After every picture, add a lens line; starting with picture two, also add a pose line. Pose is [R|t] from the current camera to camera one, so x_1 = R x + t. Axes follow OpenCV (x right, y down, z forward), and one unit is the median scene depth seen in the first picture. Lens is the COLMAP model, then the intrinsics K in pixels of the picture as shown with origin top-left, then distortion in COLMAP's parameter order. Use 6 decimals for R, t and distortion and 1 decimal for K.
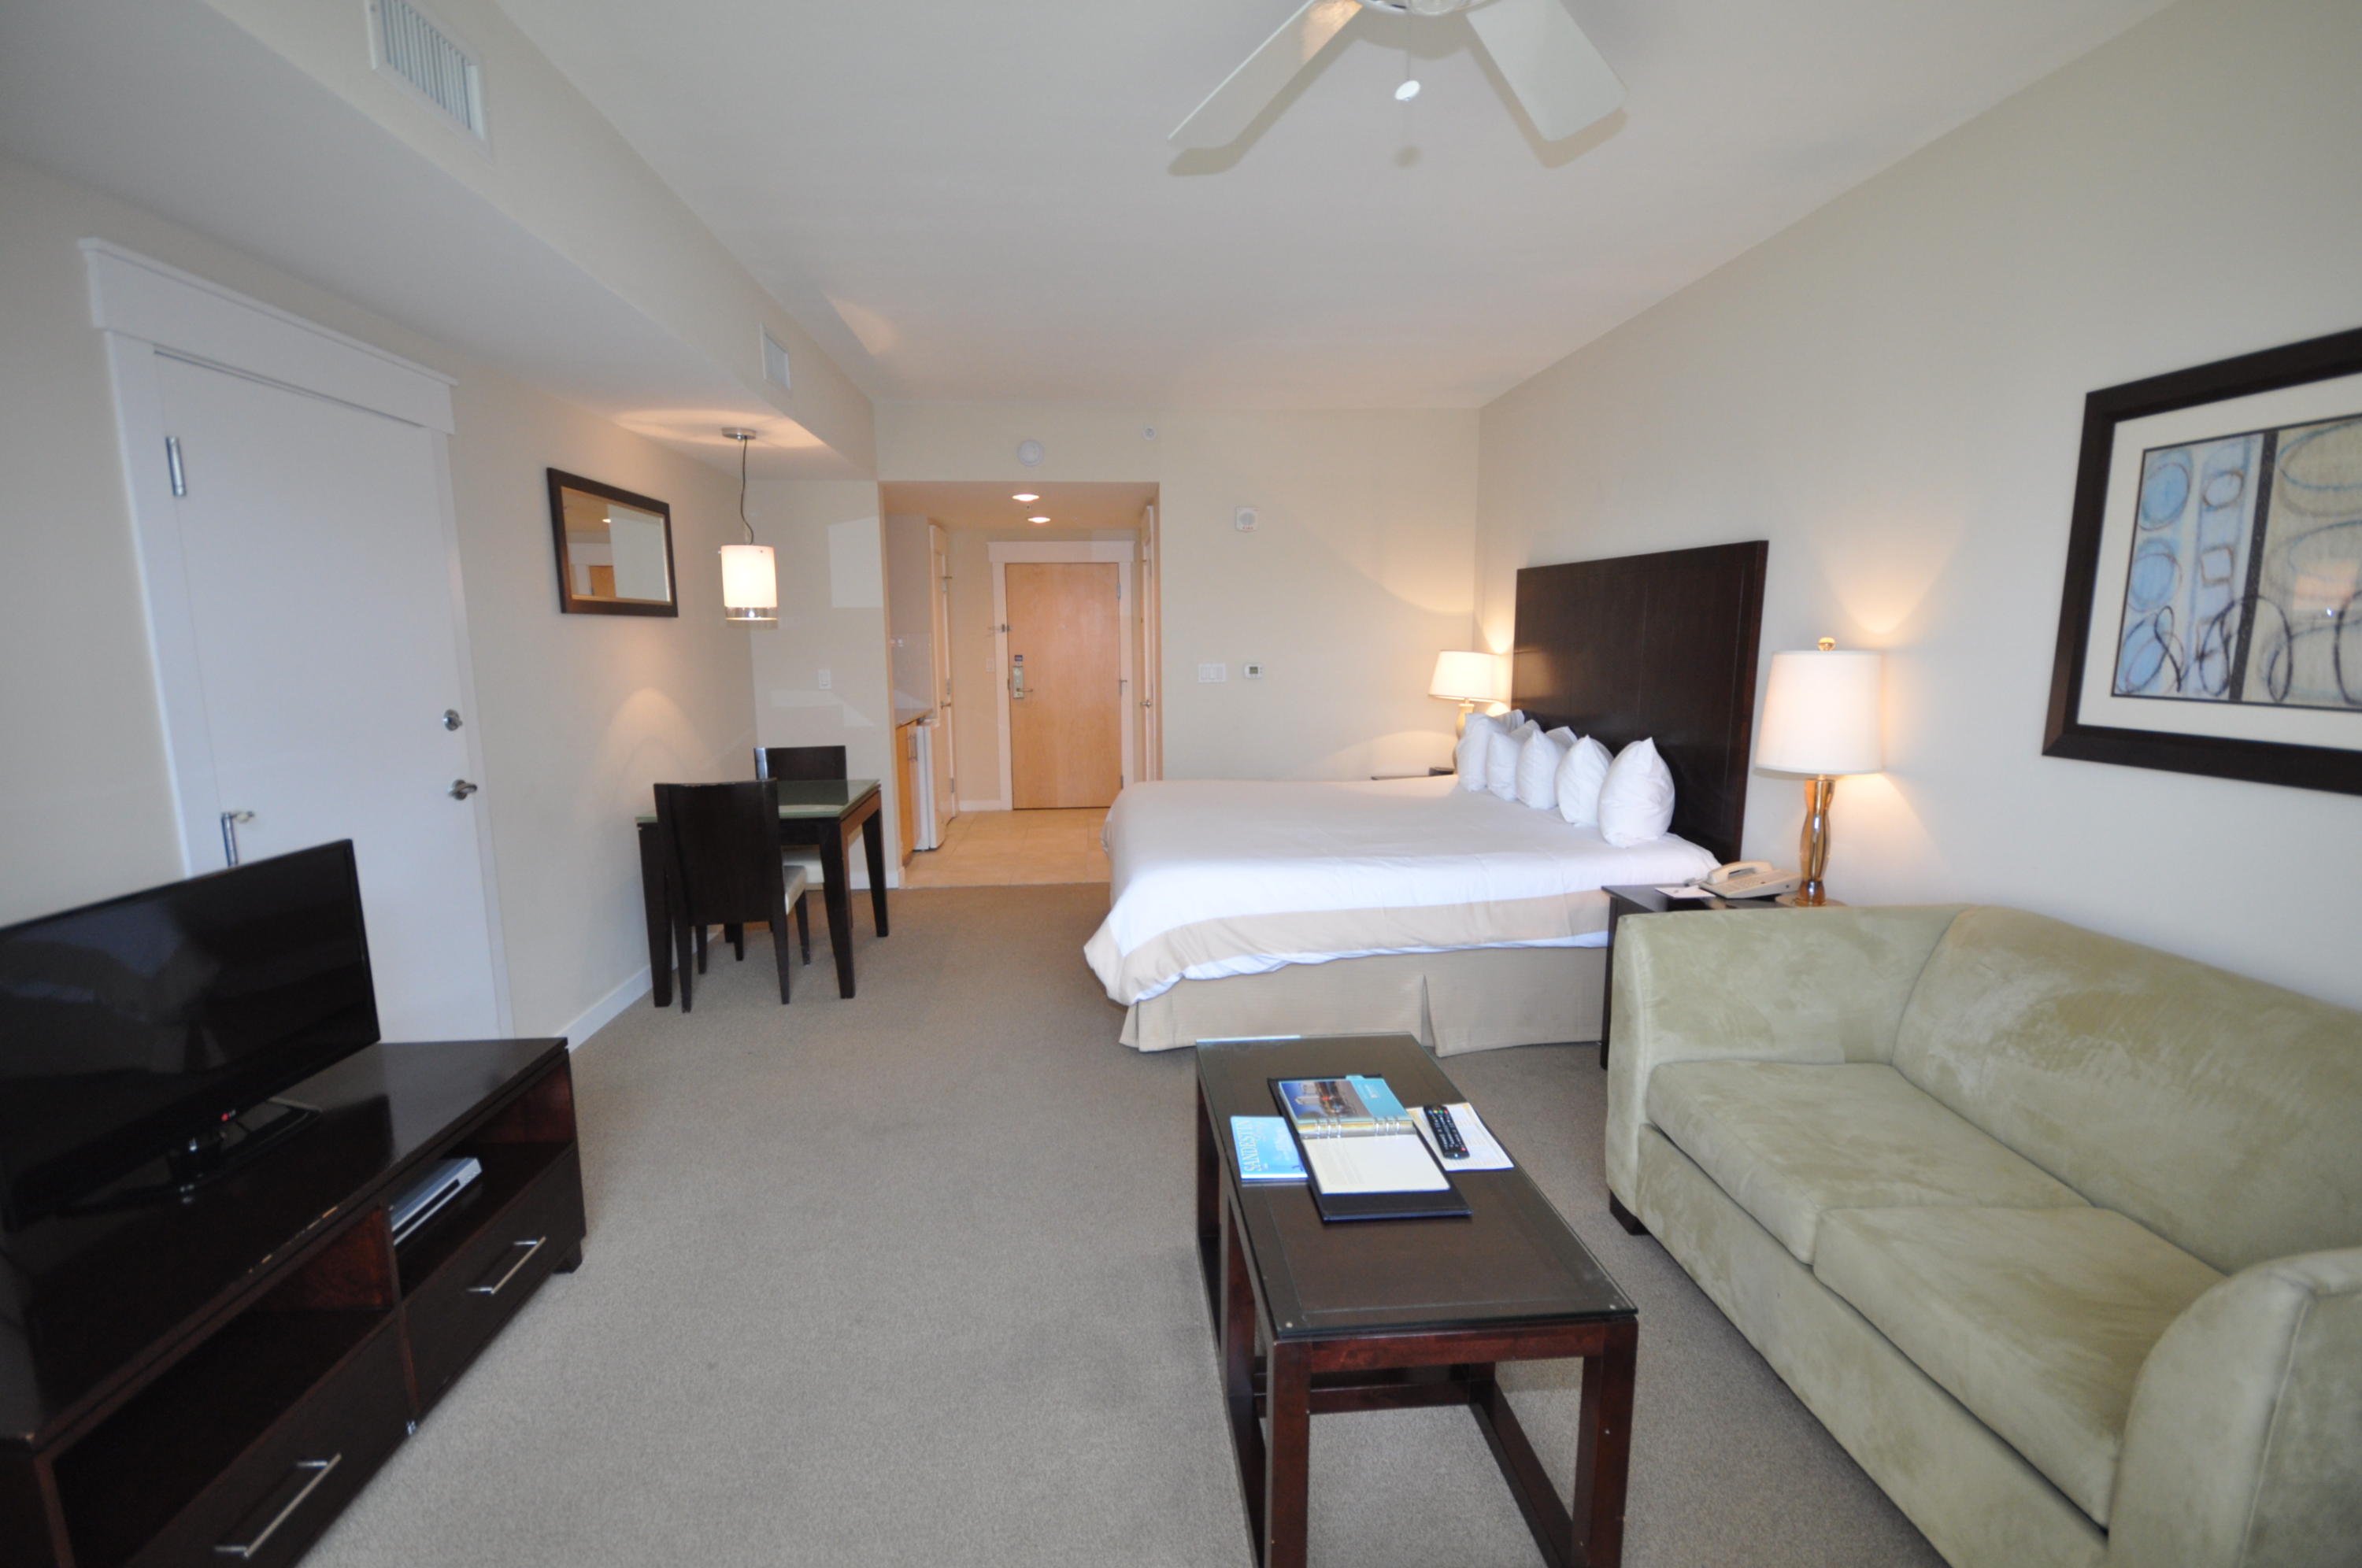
lens RADIAL K [[1034.5, 0, 1174.0], [0, 1034.5, 780.2], [0, 0, 1]] dist [0.004820, -0.006868]
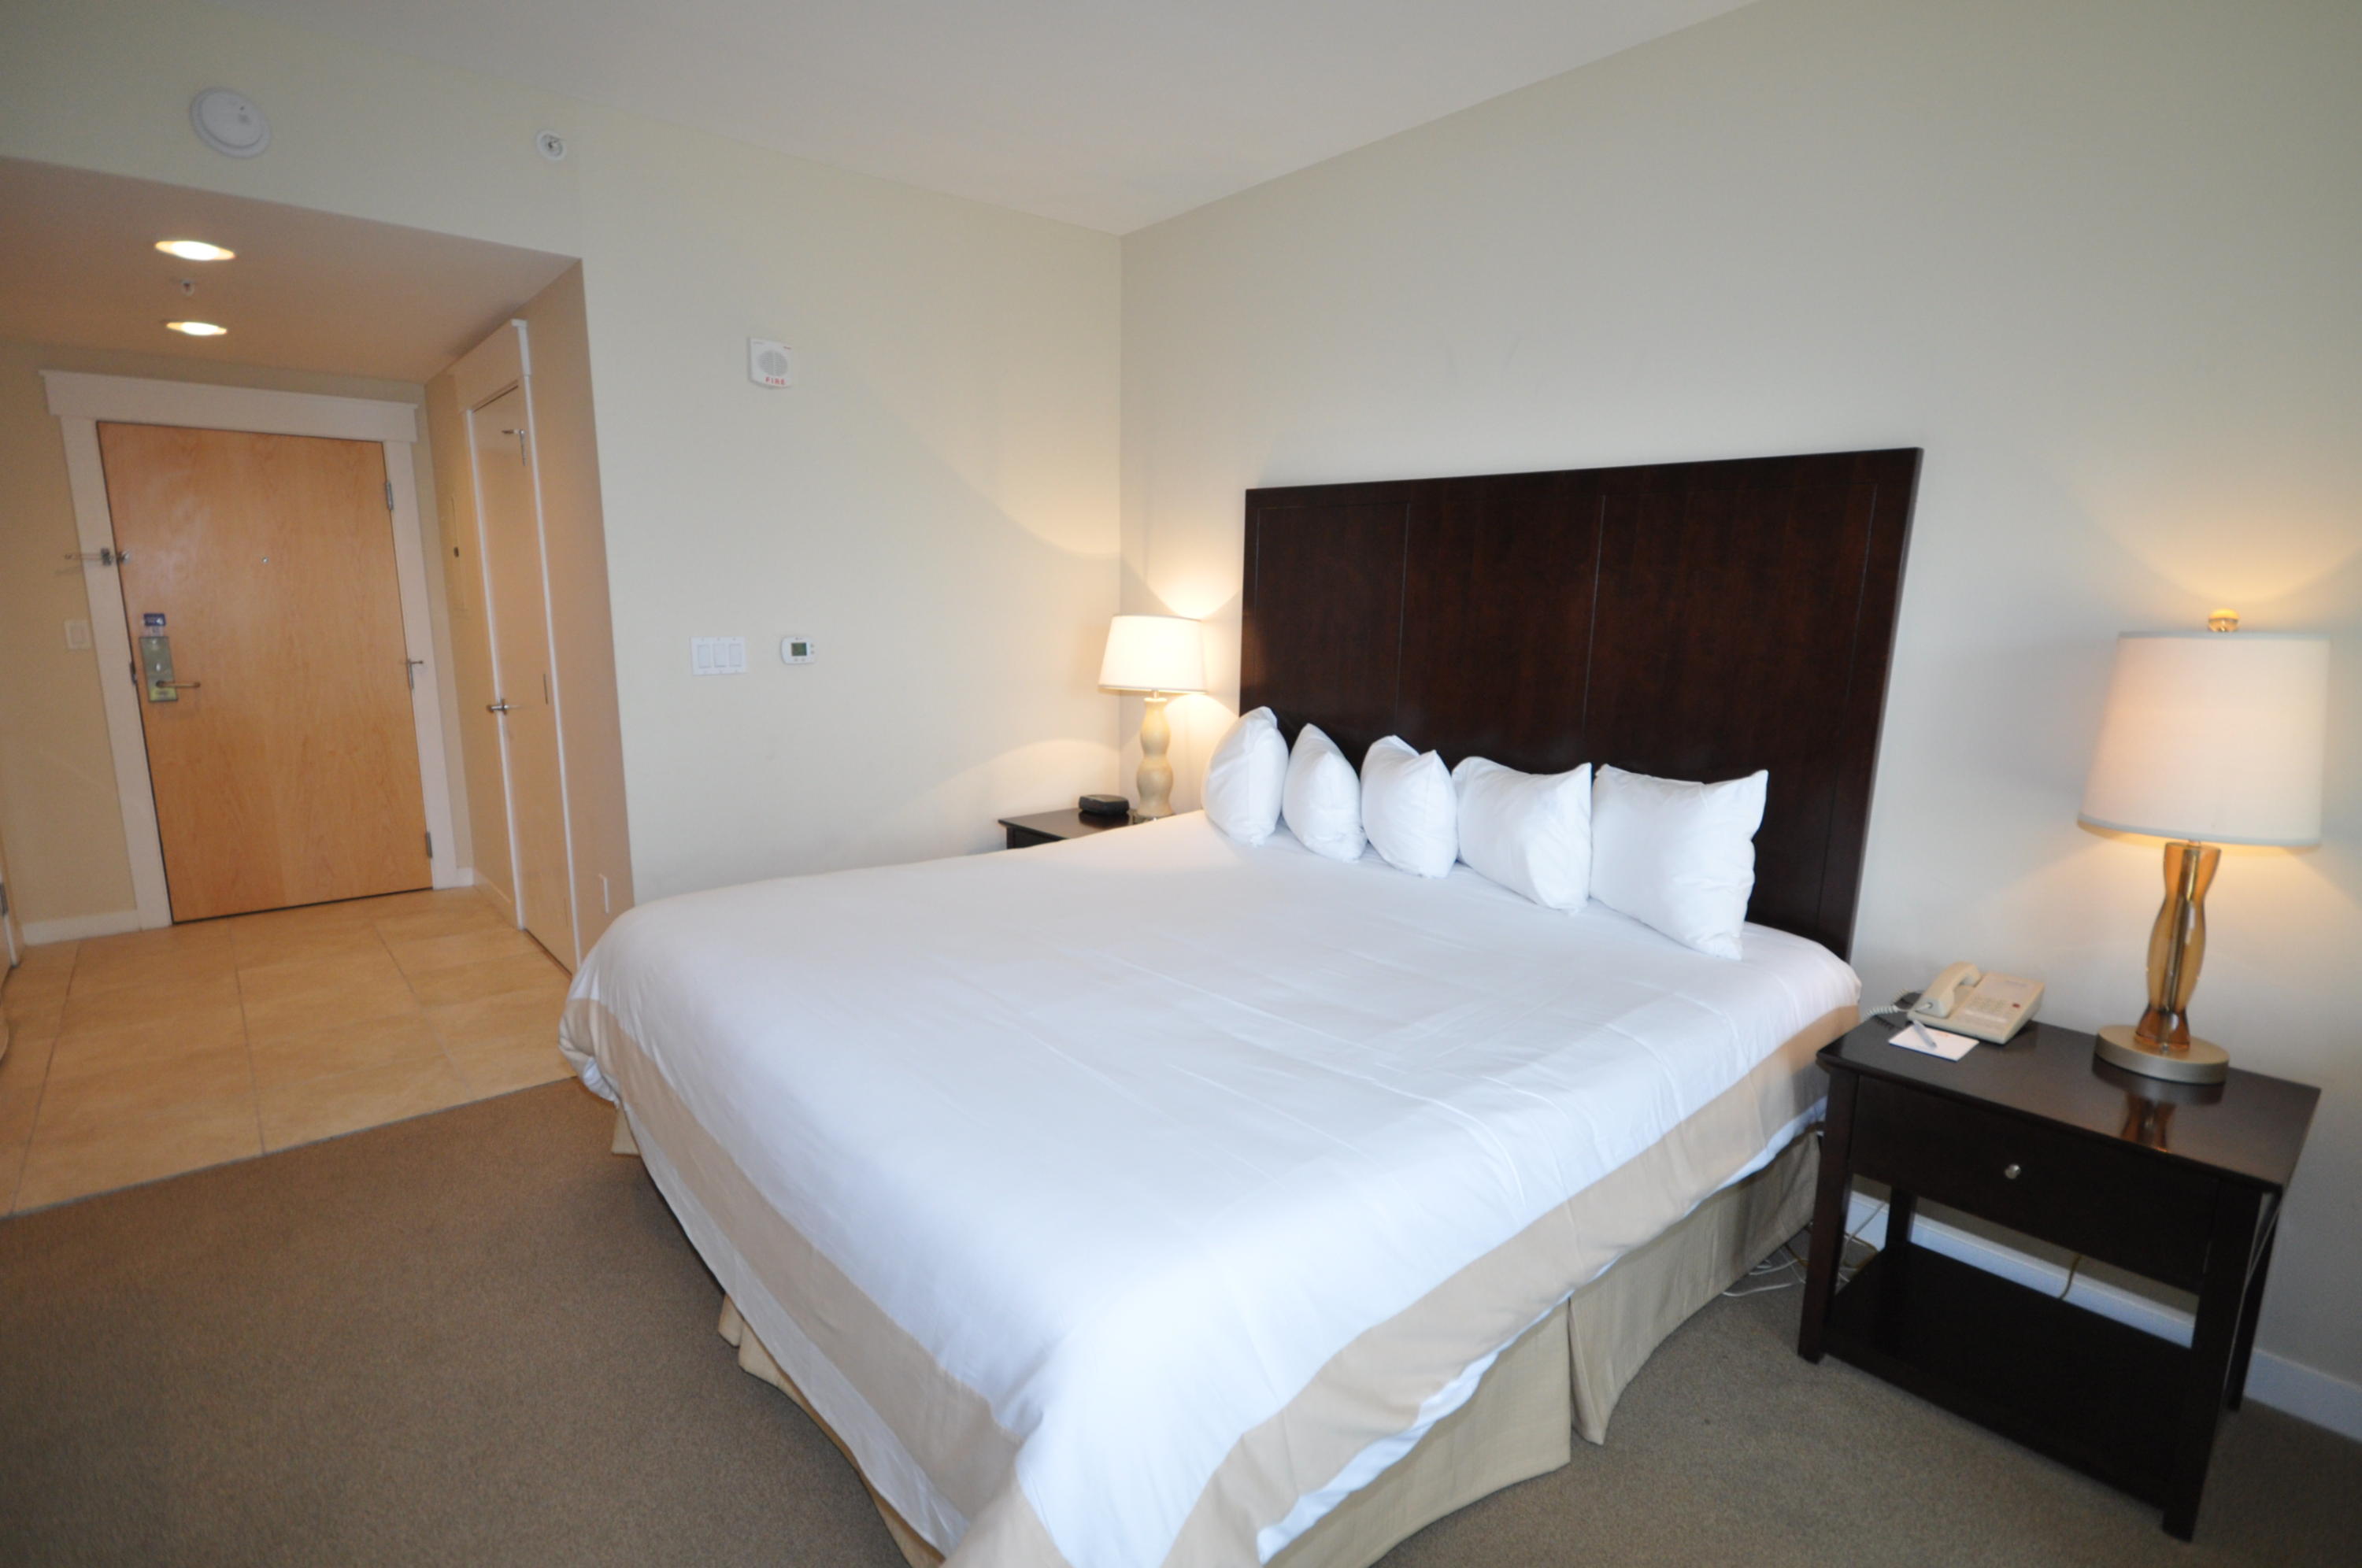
lens RADIAL K [[1137.2, 0, 1172.5], [0, 1137.2, 796.6], [0, 0, 1]] dist [0.013001, -0.000770]
pose [[0.811549, -0.086162, 0.577896, -0.199087], [0.063617, 0.996217, 0.059193, -0.088170], [-0.580810, -0.011275, 0.813961, 0.671691]]
